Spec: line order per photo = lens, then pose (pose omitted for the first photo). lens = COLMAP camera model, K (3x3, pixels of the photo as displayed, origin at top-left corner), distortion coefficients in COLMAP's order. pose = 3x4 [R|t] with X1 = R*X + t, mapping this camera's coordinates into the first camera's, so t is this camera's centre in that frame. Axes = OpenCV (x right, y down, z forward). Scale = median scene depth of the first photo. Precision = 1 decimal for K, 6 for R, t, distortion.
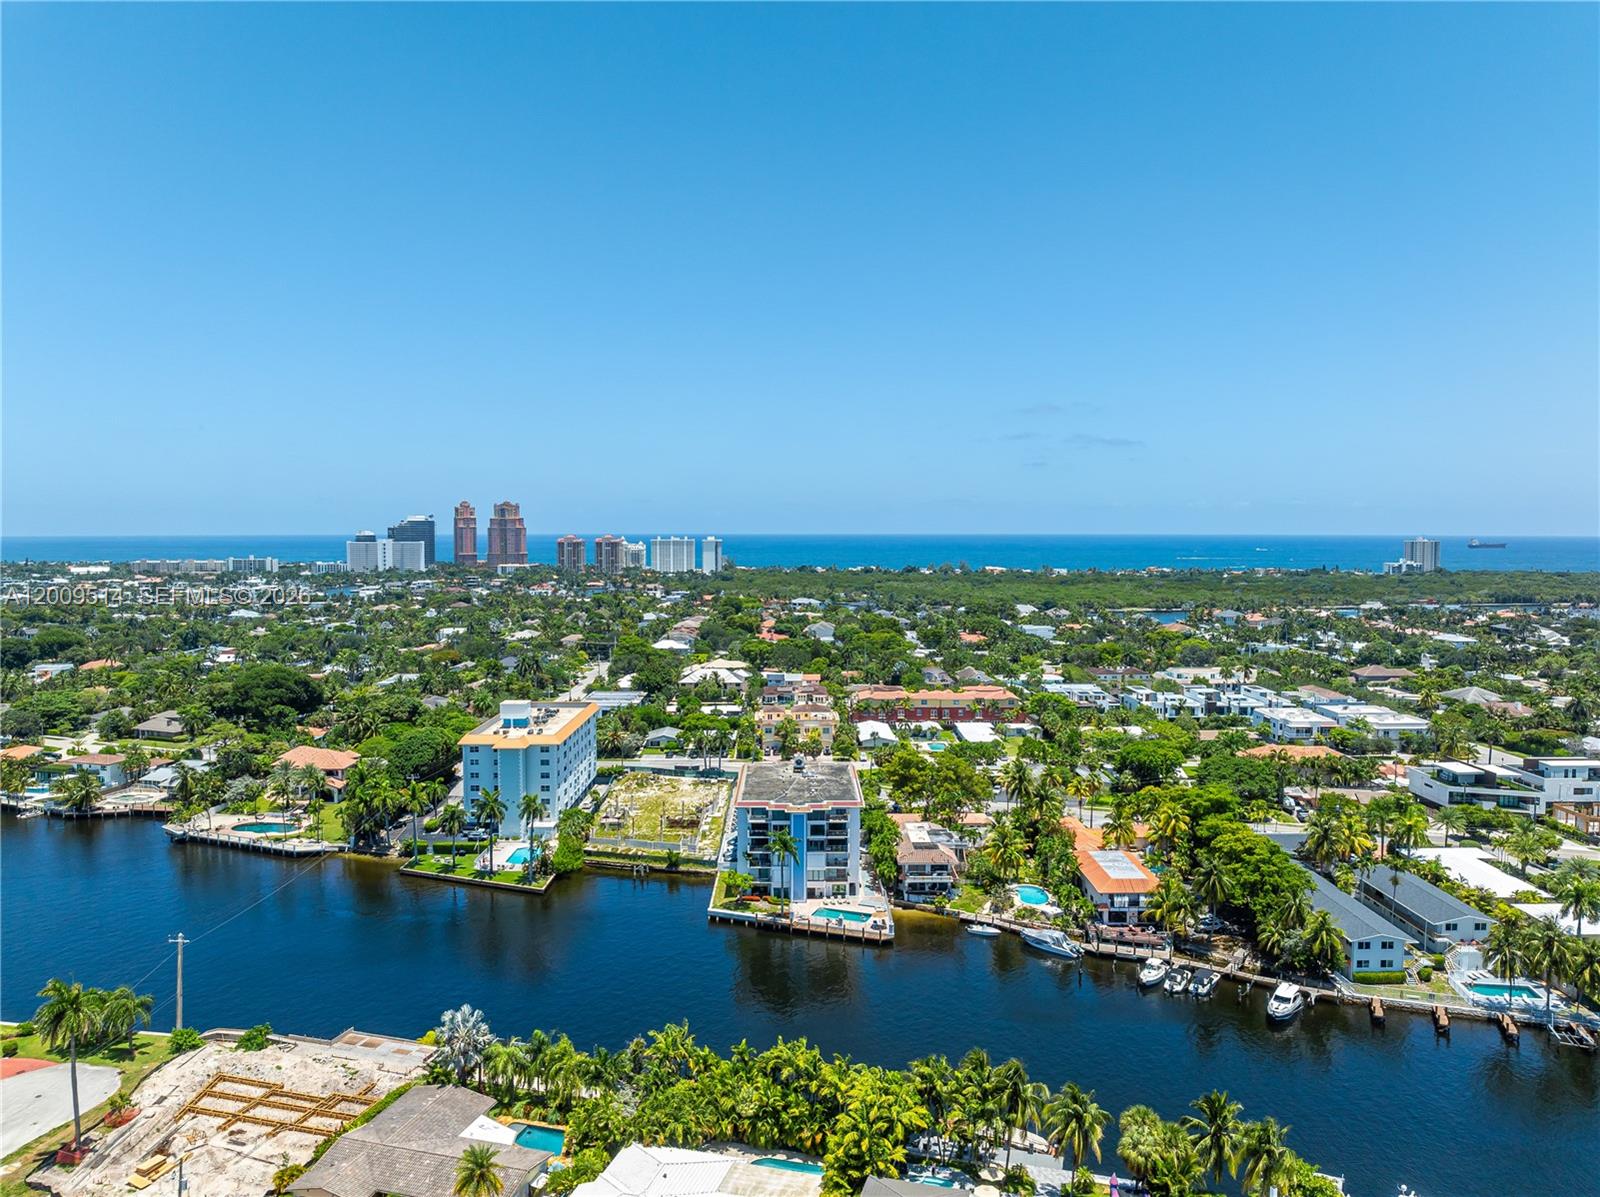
lens RADIAL K [[1085.0, 0, 800.0], [0, 1085.0, 598.5], [0, 0, 1]] dist [-0.044424, 0.001503]
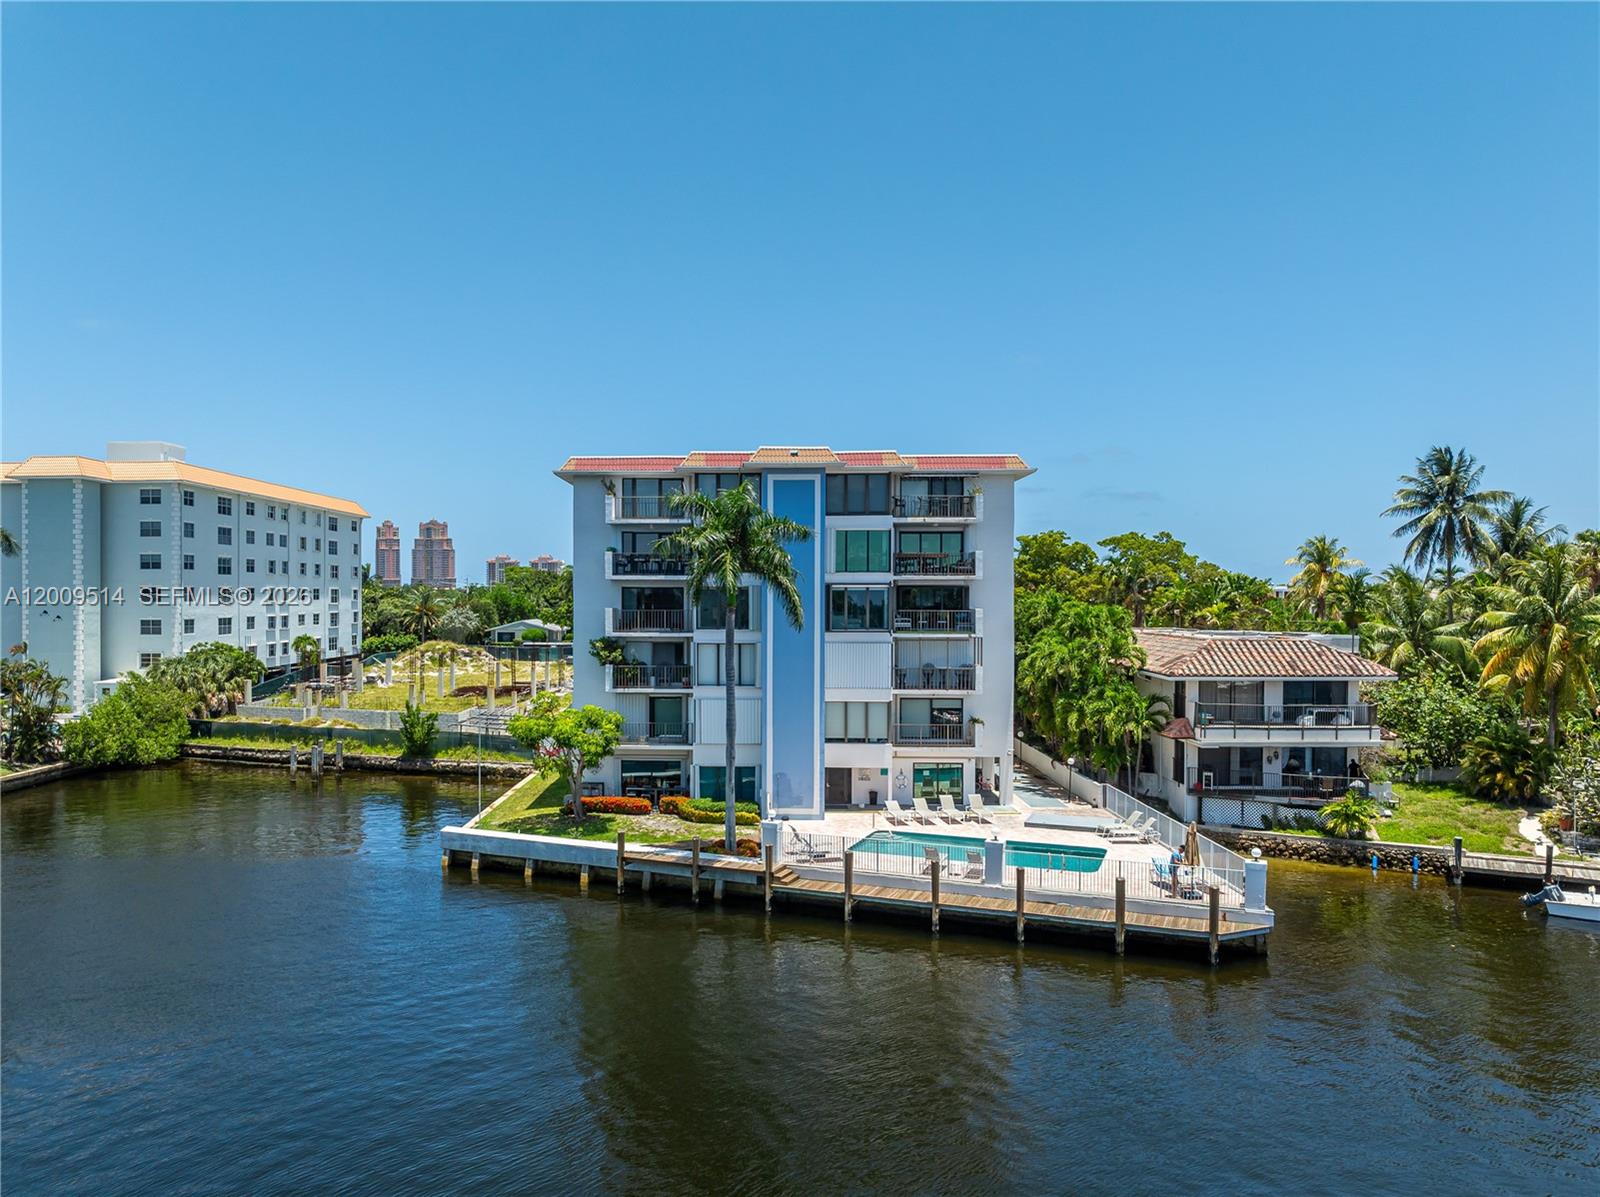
lens RADIAL K [[1137.4, 0, 679.0], [0, 1137.4, 605.0], [0, 0, 1]] dist [-0.034641, -0.003319]
pose [[0.997262, -0.002422, -0.073912, -0.008419], [-0.001586, 0.998533, -0.054125, 0.242244], [0.073935, 0.054094, 0.995795, 0.711427]]
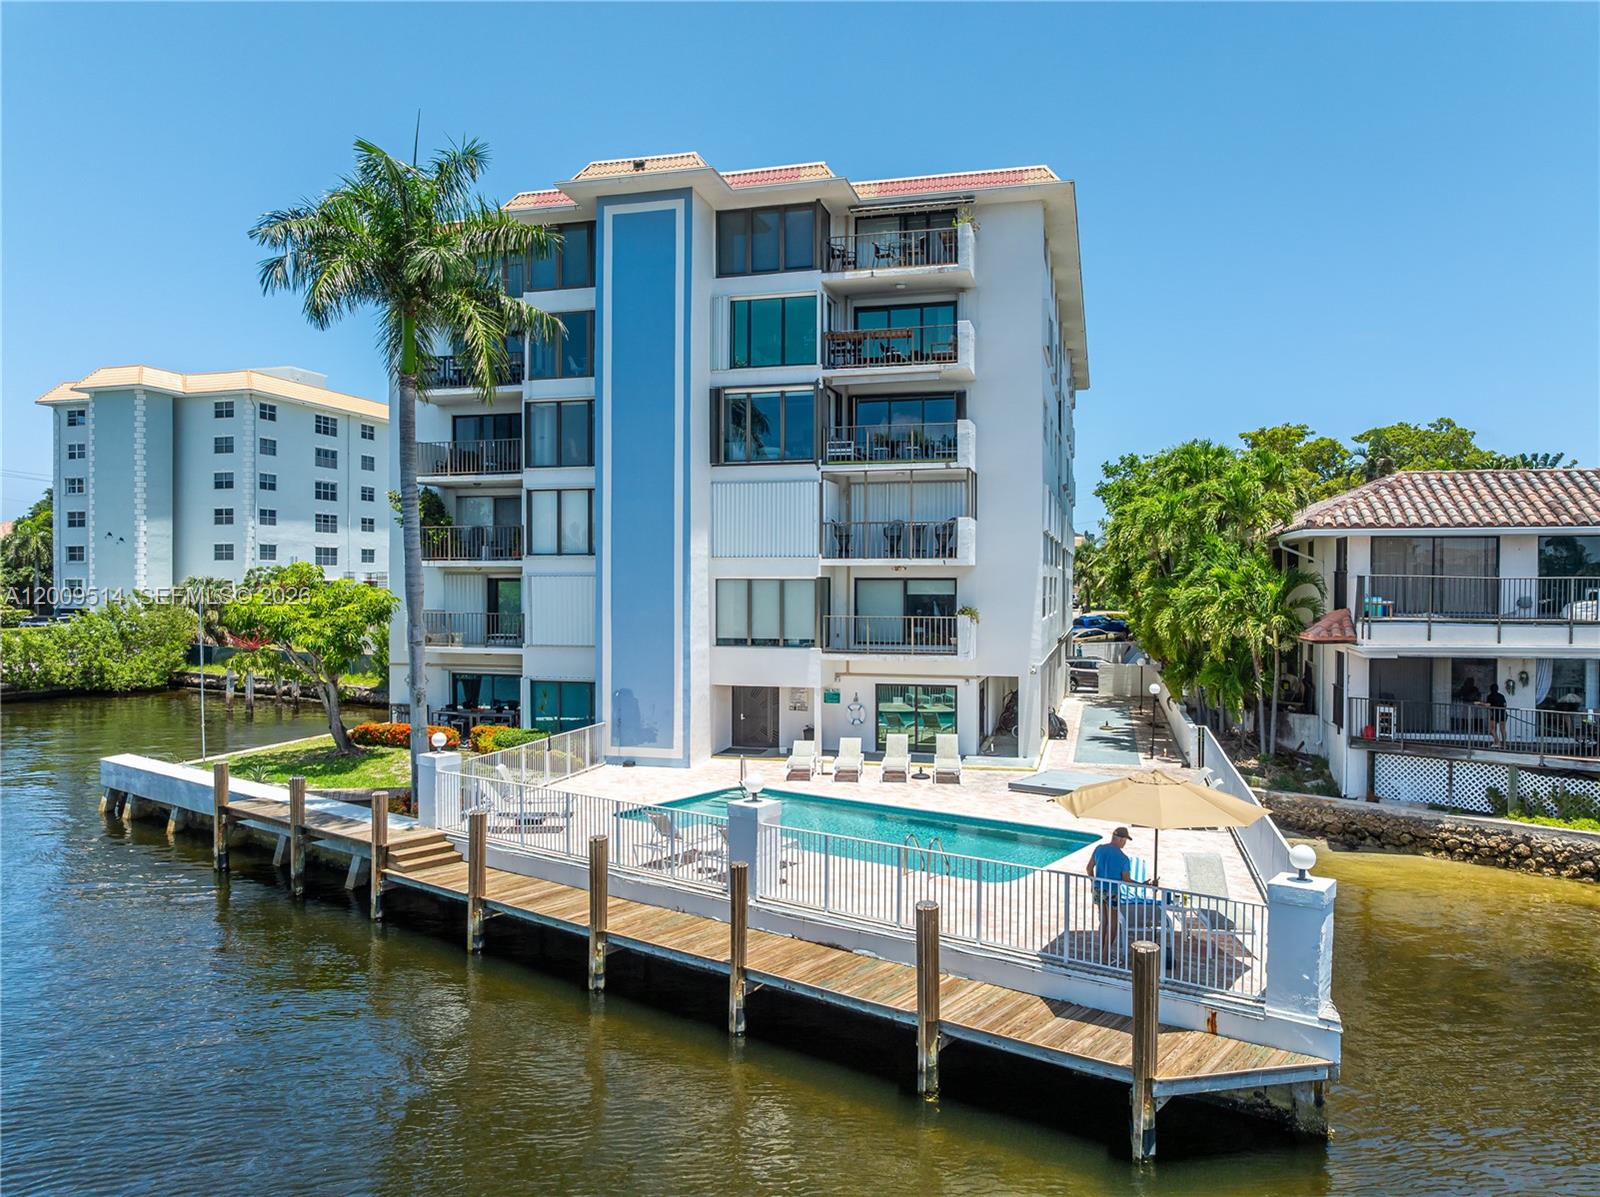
lens RADIAL K [[1085.0, 0, 800.0], [0, 1085.0, 598.5], [0, 0, 1]] dist [-0.044424, 0.001503]
pose [[0.961990, 0.000154, -0.273086, 0.065535], [-0.013635, 0.998780, -0.047468, 0.261799], [0.272745, 0.049387, 0.960818, 0.841501]]
